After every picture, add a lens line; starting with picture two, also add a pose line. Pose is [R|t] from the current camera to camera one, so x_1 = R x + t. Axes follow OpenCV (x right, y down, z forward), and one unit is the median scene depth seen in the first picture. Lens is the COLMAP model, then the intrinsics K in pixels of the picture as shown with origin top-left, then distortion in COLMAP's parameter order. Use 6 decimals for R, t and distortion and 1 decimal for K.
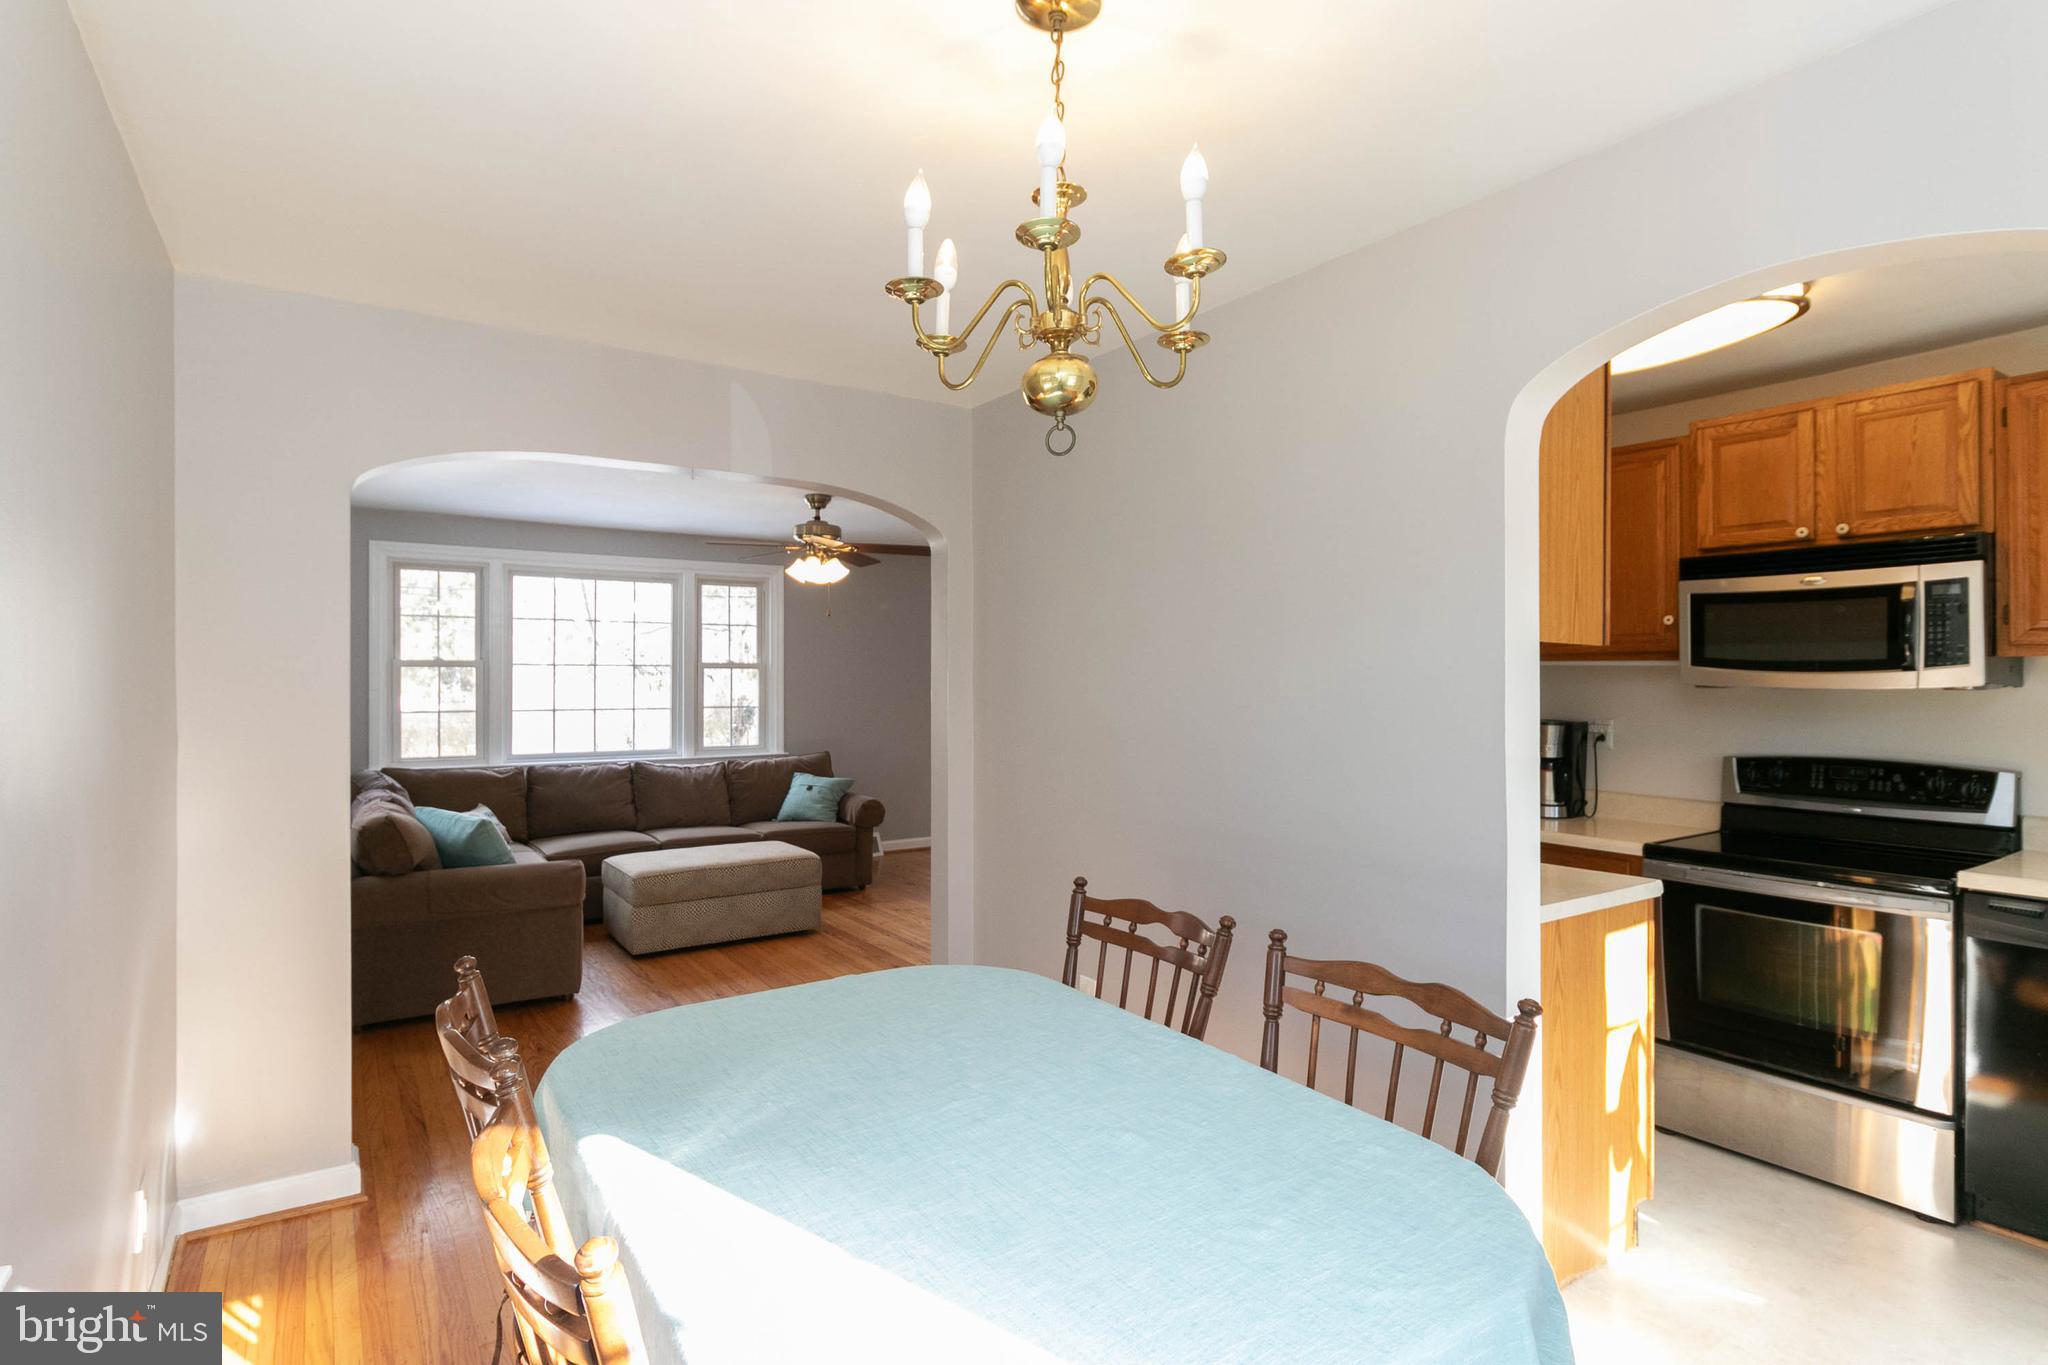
lens RADIAL K [[1004.5, 0, 1016.9], [0, 1004.5, 682.9], [0, 0, 1]] dist [-0.000054, -0.004754]
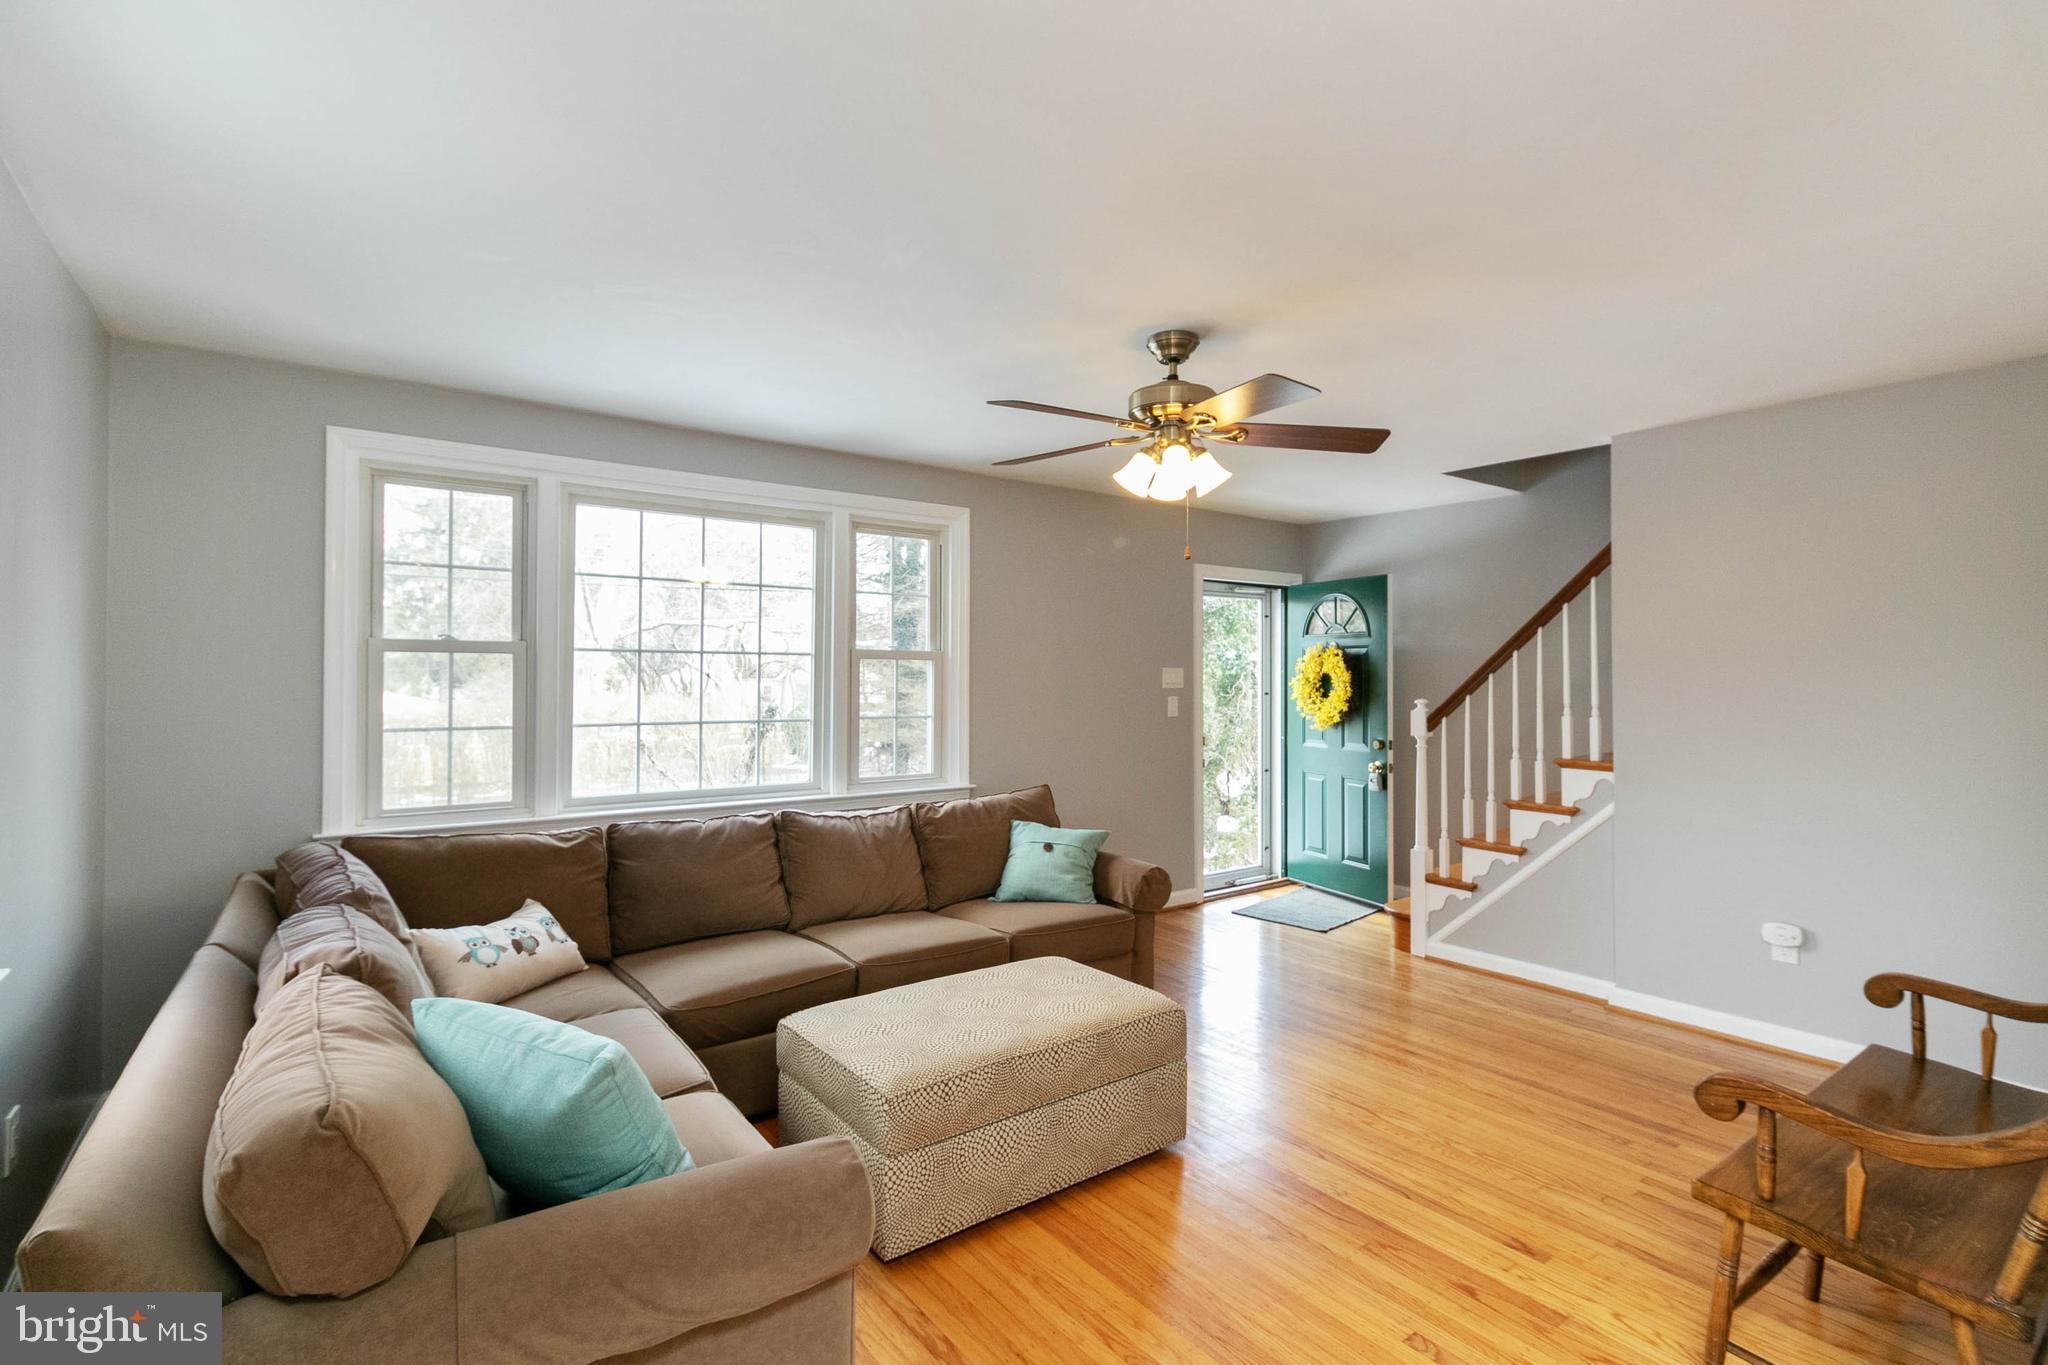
lens RADIAL K [[948.9, 0, 1023.7], [0, 948.9, 666.4], [0, 0, 1]] dist [0.004144, 0.001924]
pose [[0.999121, 0.003023, 0.041813, -0.333109], [-0.002251, 0.999826, -0.018503, 0.002598], [-0.041862, 0.018393, 0.998954, 0.544074]]
